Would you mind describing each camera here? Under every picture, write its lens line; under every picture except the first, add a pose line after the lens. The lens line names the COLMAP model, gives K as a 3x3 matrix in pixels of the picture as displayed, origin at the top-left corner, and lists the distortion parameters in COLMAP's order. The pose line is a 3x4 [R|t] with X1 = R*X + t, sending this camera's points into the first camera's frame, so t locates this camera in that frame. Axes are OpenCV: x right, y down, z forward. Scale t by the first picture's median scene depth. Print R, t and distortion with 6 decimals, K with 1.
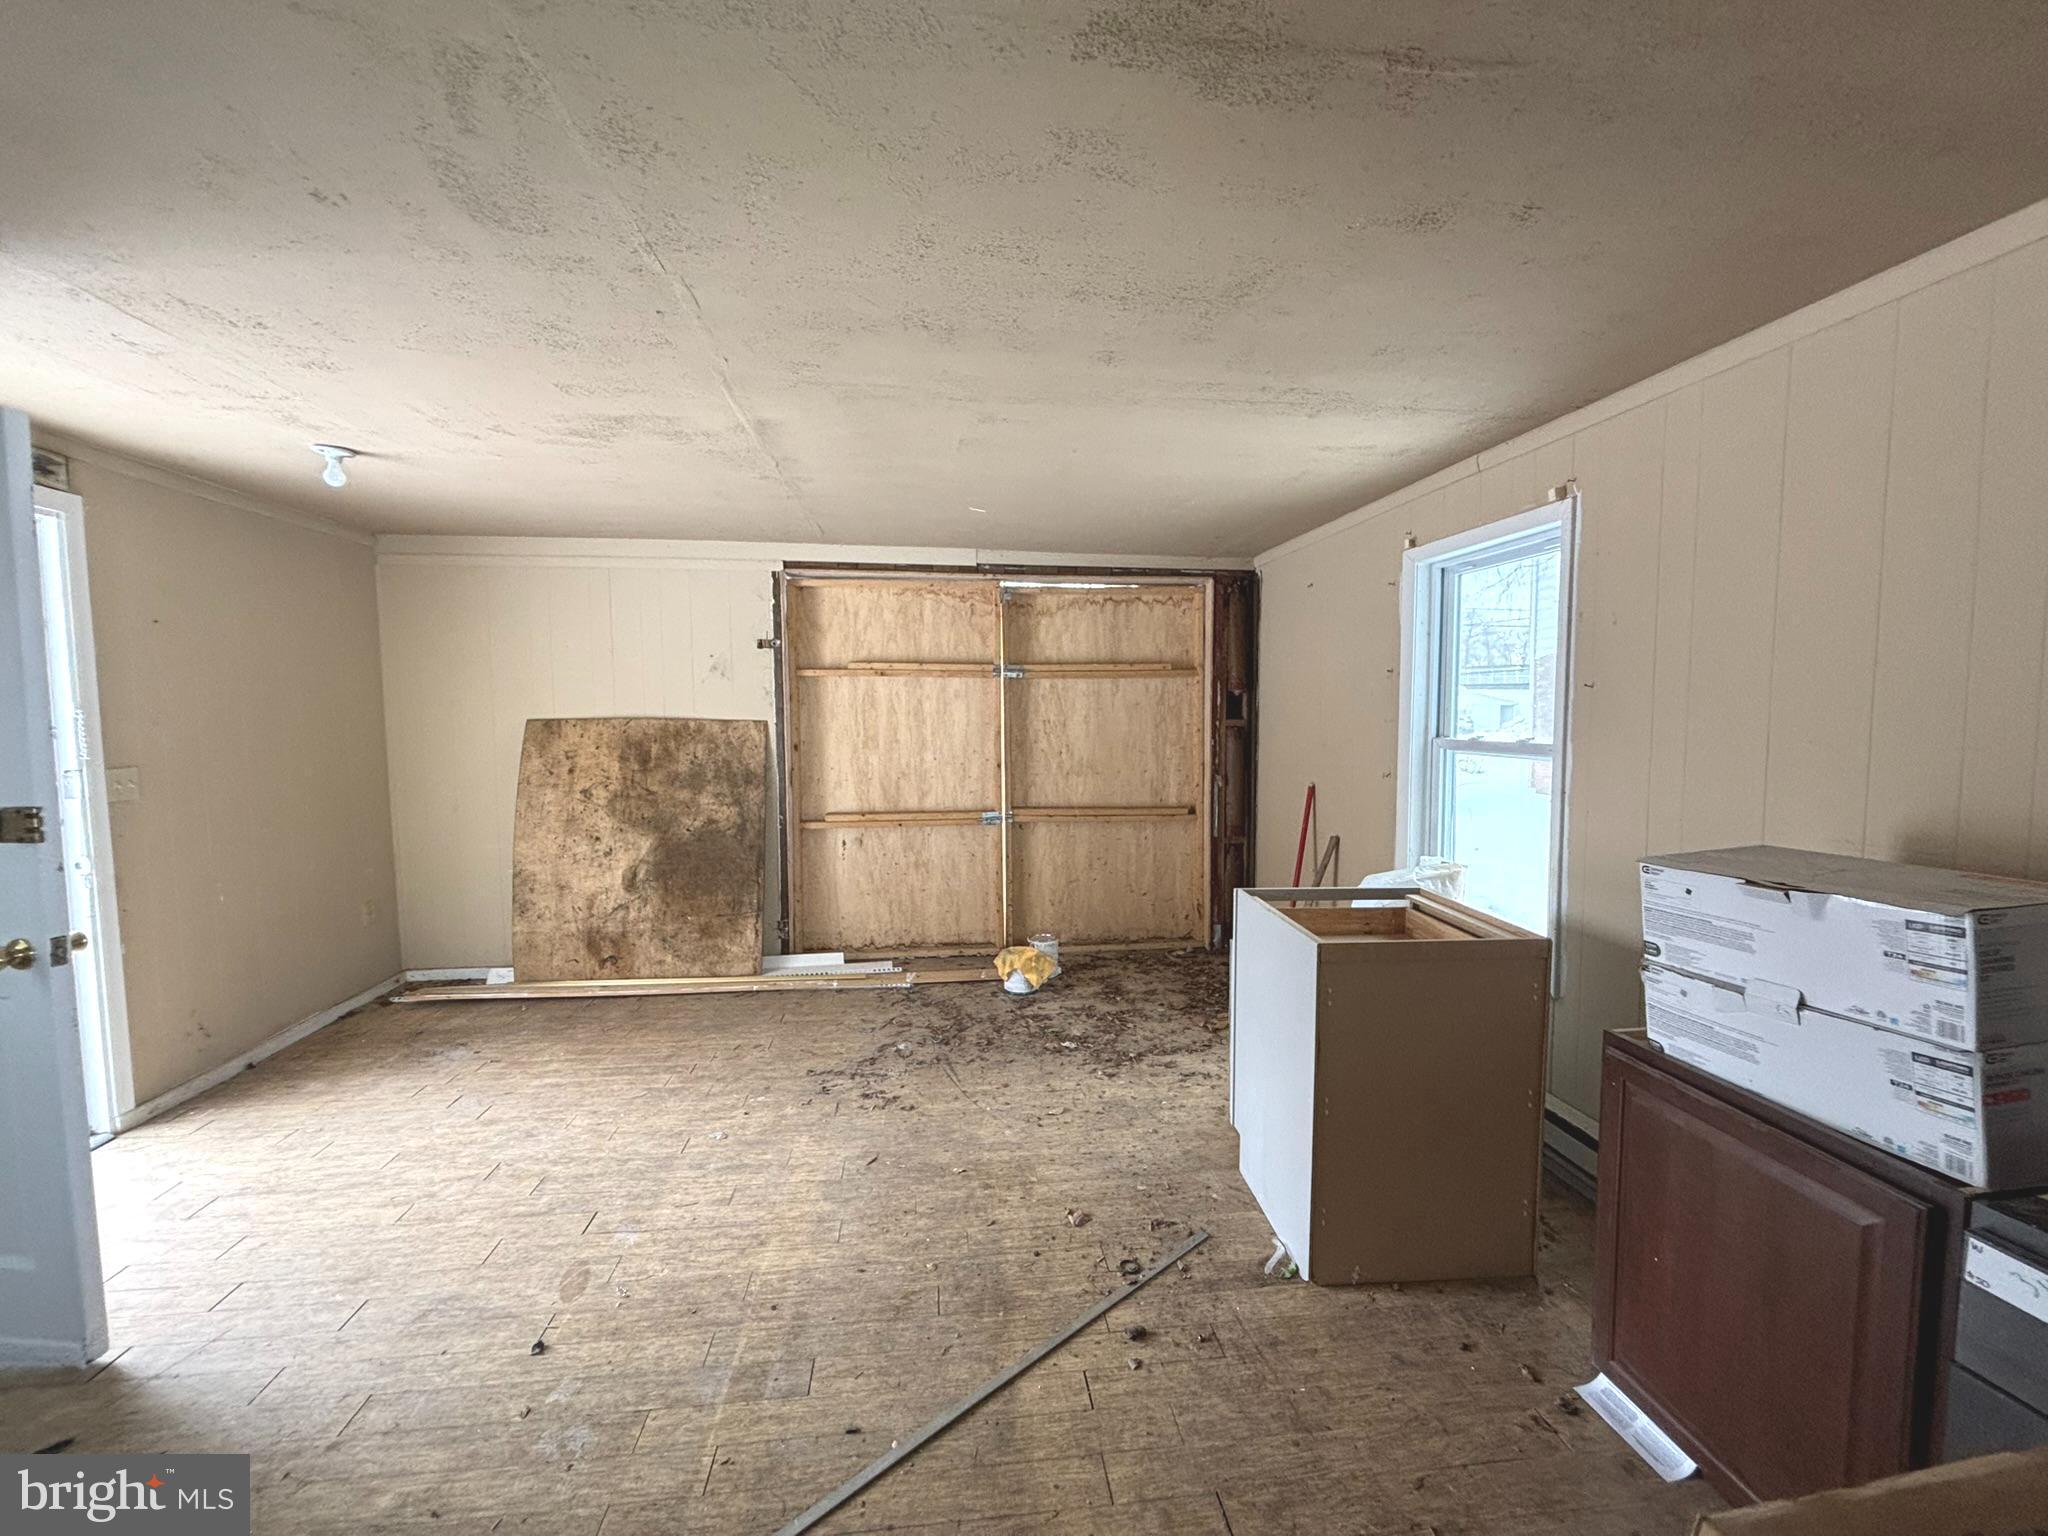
lens RADIAL K [[826.3, 0, 1018.0], [0, 826.3, 767.5], [0, 0, 1]] dist [-0.000629, -0.000567]
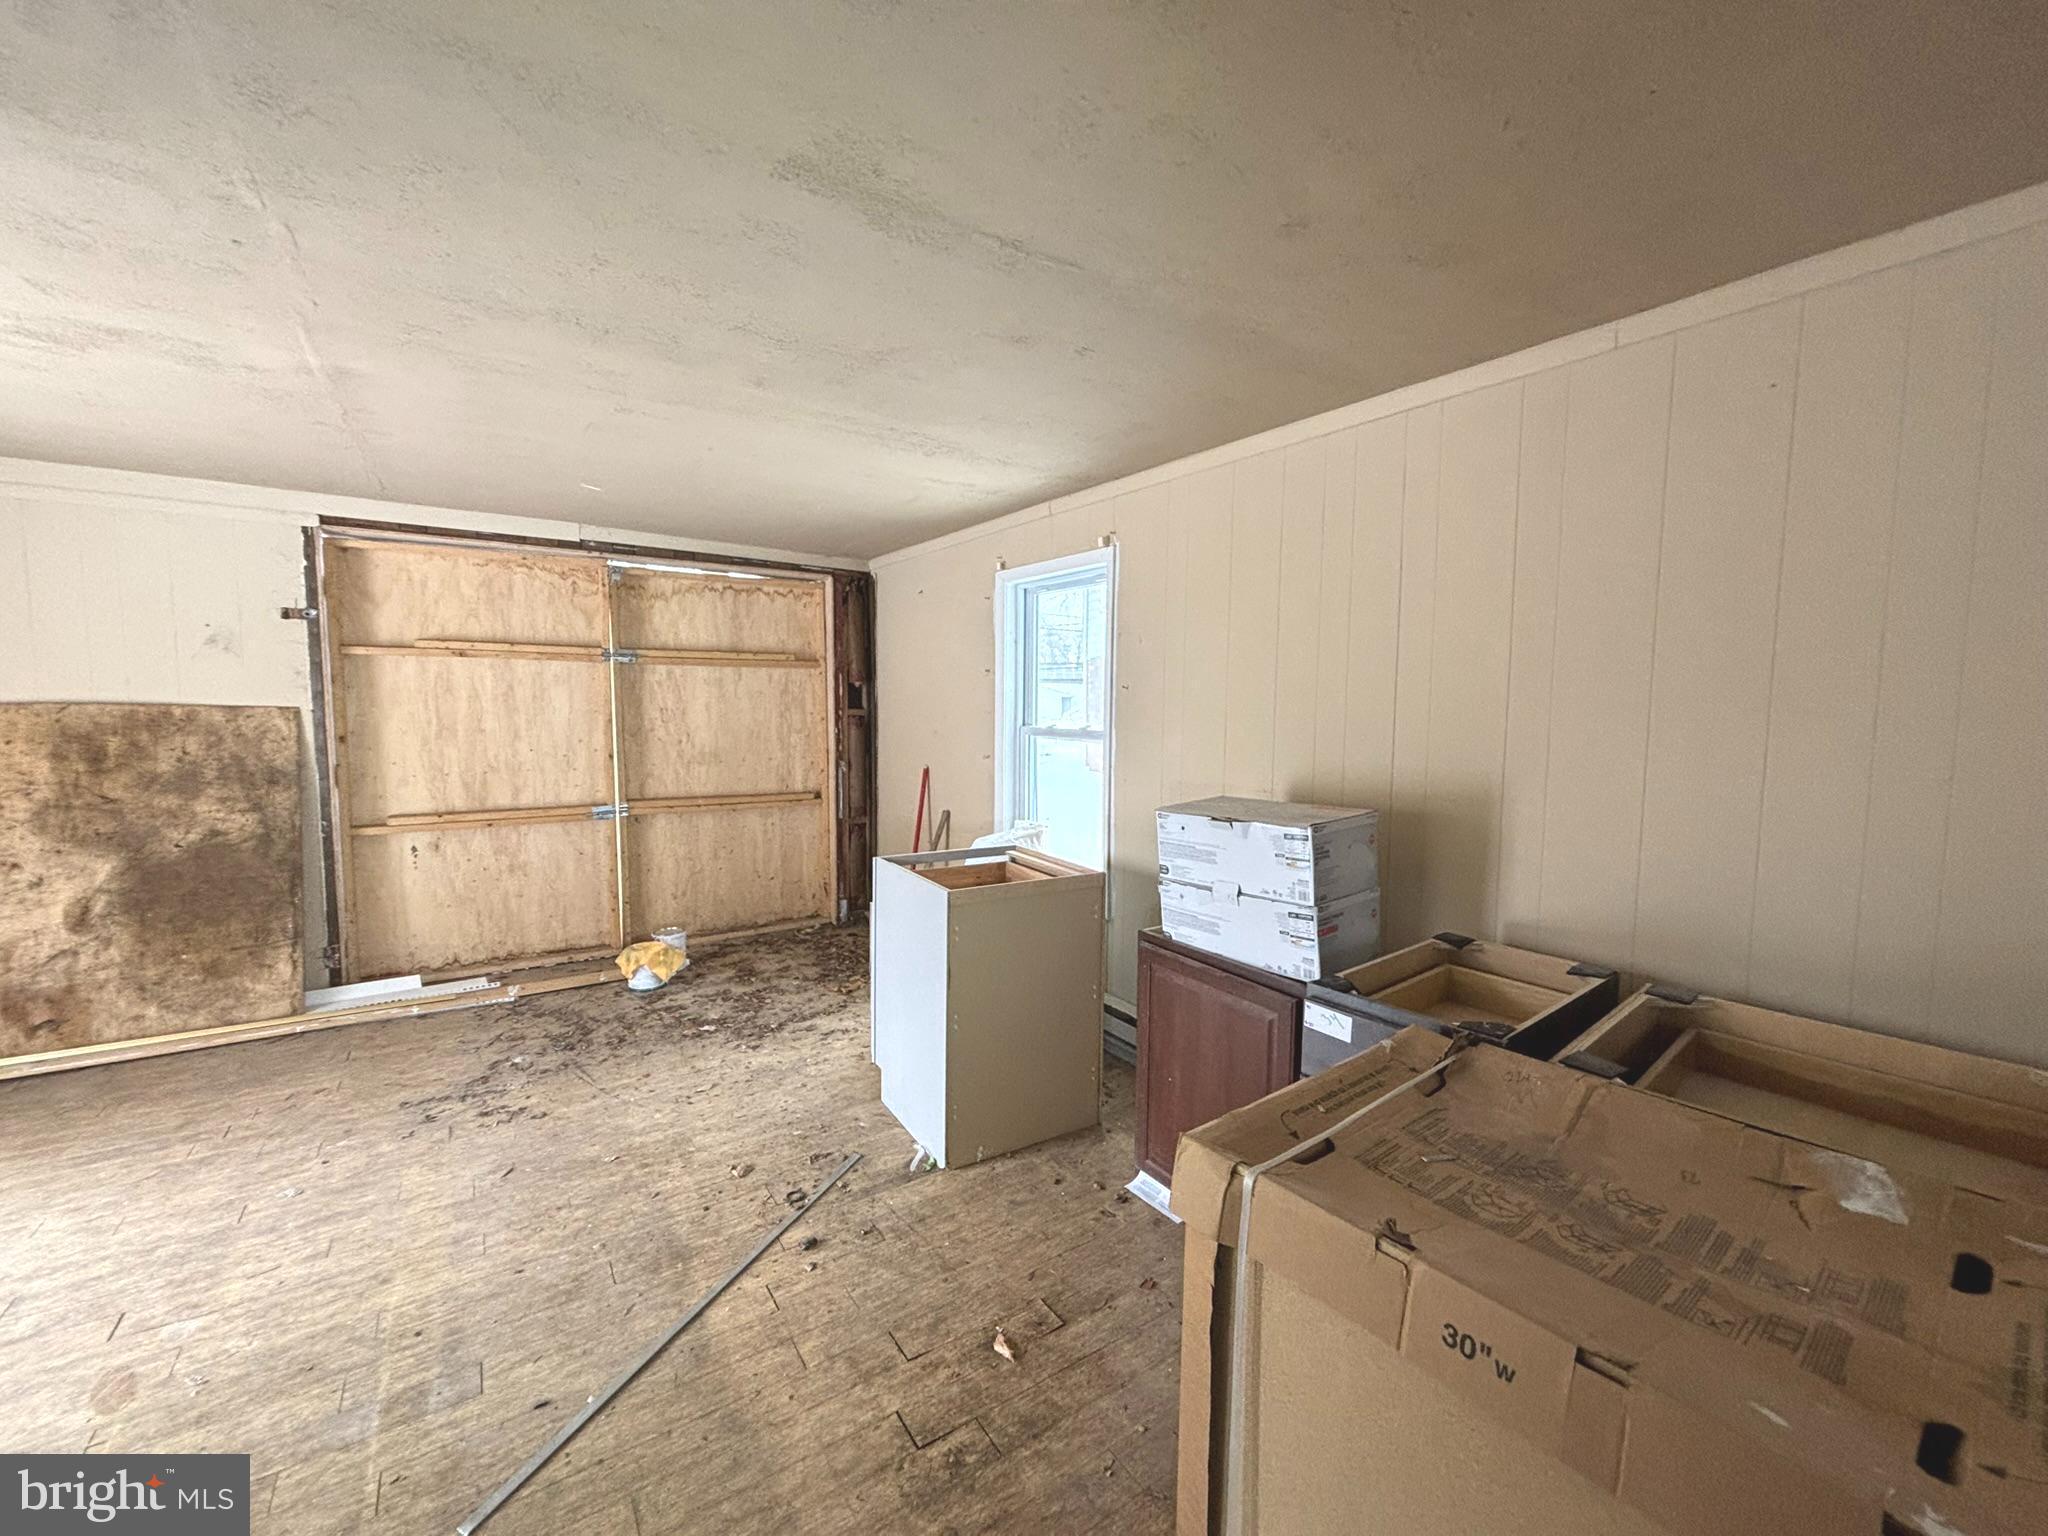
lens RADIAL K [[828.8, 0, 1029.3], [0, 828.8, 766.3], [0, 0, 1]] dist [-0.004094, -0.000738]
pose [[0.883064, -0.025498, 0.468559, -0.056397], [0.019697, 0.999657, 0.017277, 0.002992], [-0.468838, -0.006027, 0.883263, -0.082136]]
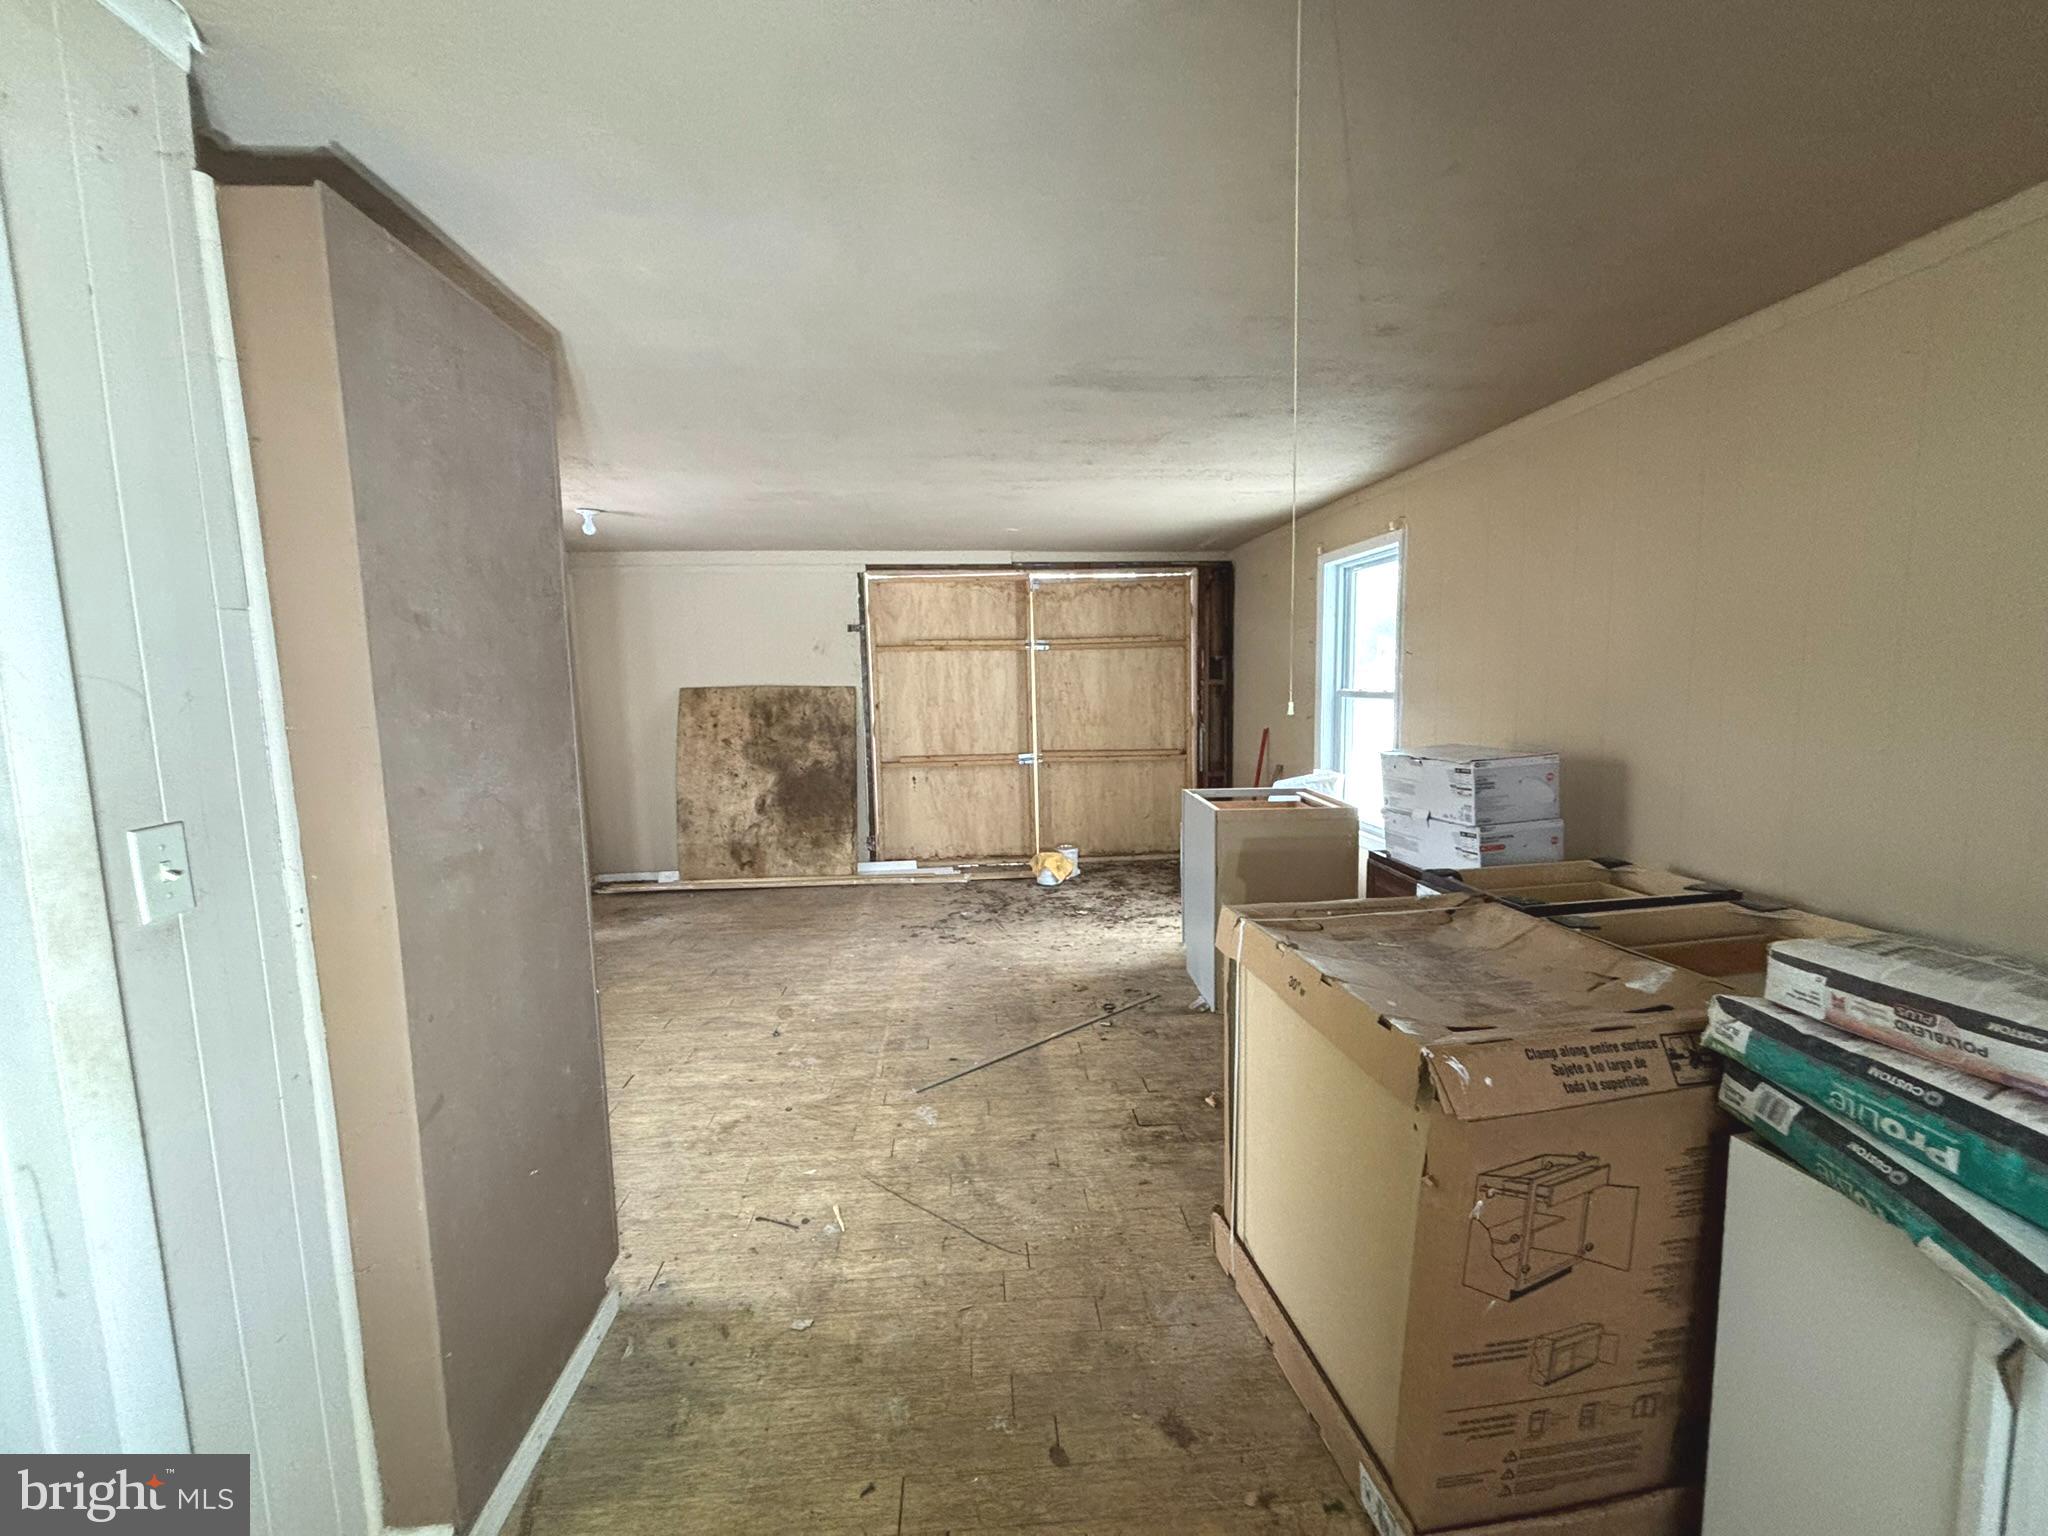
lens RADIAL K [[828.8, 0, 1029.3], [0, 828.8, 766.3], [0, 0, 1]] dist [-0.004094, -0.000738]
pose [[0.999374, -0.013038, -0.032901, 0.020339], [0.014348, 0.999101, 0.039890, 0.026956], [0.032351, -0.040337, 0.998662, -0.387691]]
